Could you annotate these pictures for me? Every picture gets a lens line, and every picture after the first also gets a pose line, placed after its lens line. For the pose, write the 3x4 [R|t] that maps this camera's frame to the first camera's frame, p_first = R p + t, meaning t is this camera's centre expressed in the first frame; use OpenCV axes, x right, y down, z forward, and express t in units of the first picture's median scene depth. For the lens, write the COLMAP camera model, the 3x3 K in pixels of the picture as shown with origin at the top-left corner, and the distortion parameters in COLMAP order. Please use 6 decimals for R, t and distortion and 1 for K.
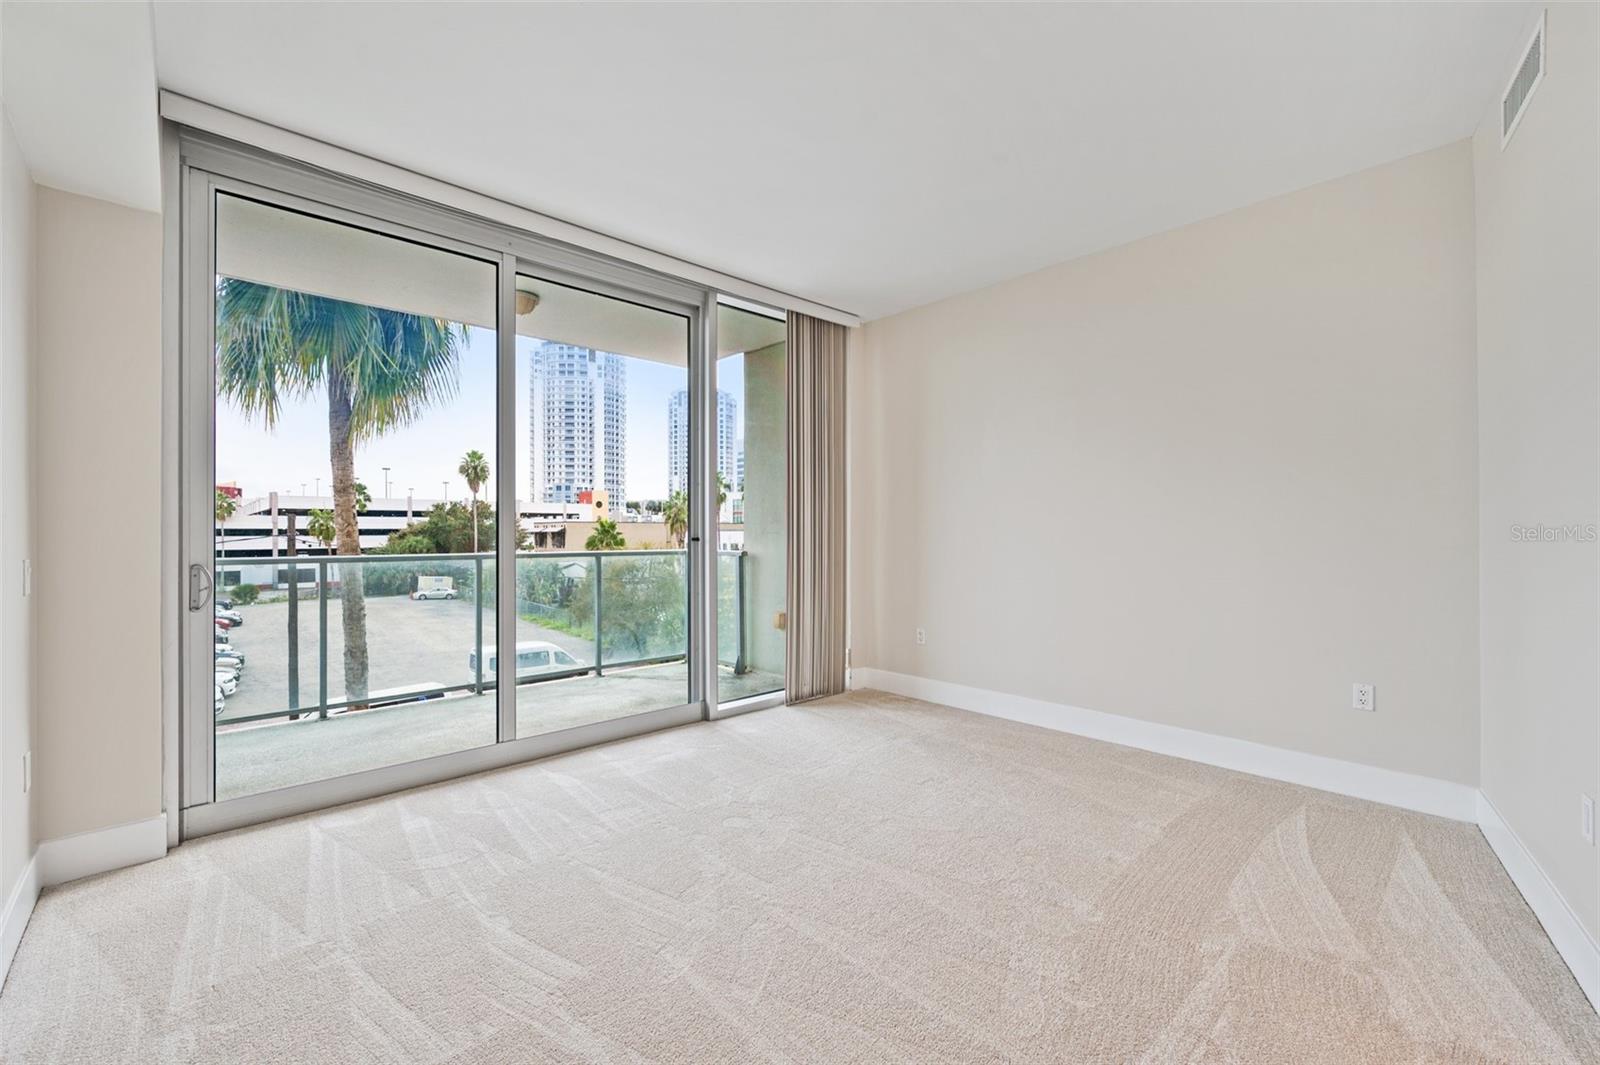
lens RADIAL K [[673.0, 0, 794.1], [0, 673.0, 529.8], [0, 0, 1]] dist [-0.001507, -0.000424]
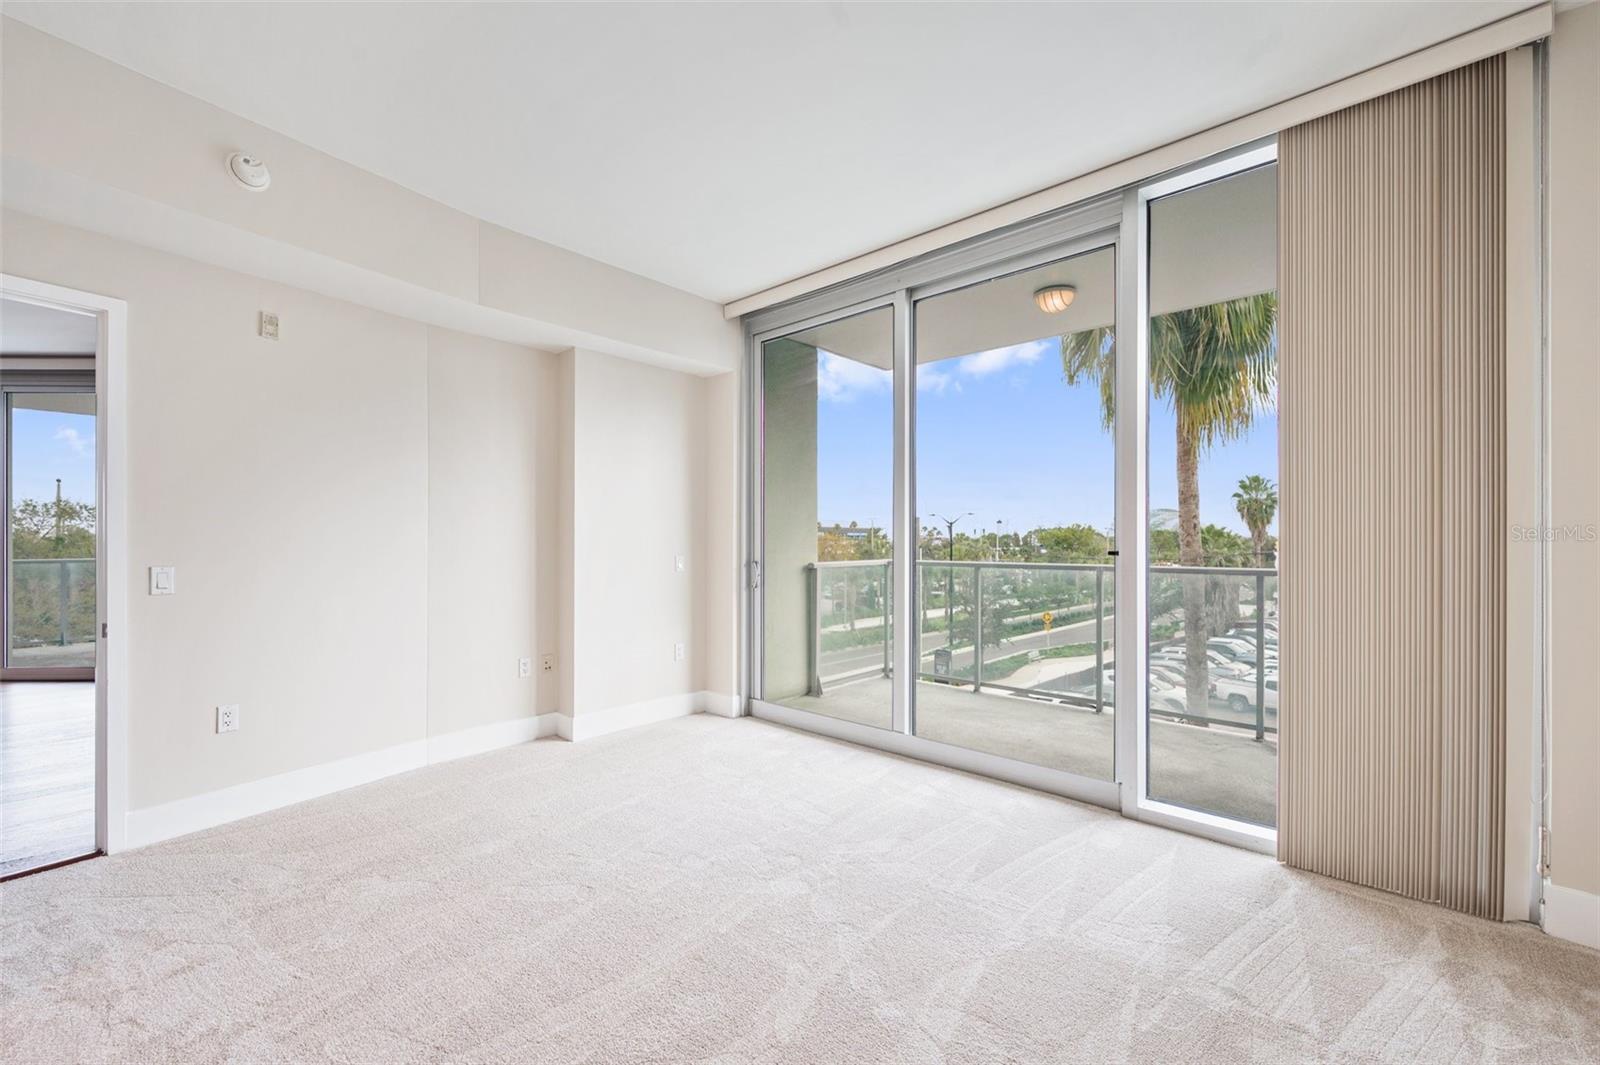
lens RADIAL K [[673.0, 0, 797.6], [0, 673.0, 542.3], [0, 0, 1]] dist [-0.001507, -0.000424]
pose [[0.084458, 0.004212, -0.996418, 0.582951], [-0.003723, 0.999985, 0.003912, 0.002305], [0.996420, 0.003379, 0.084472, 0.663609]]
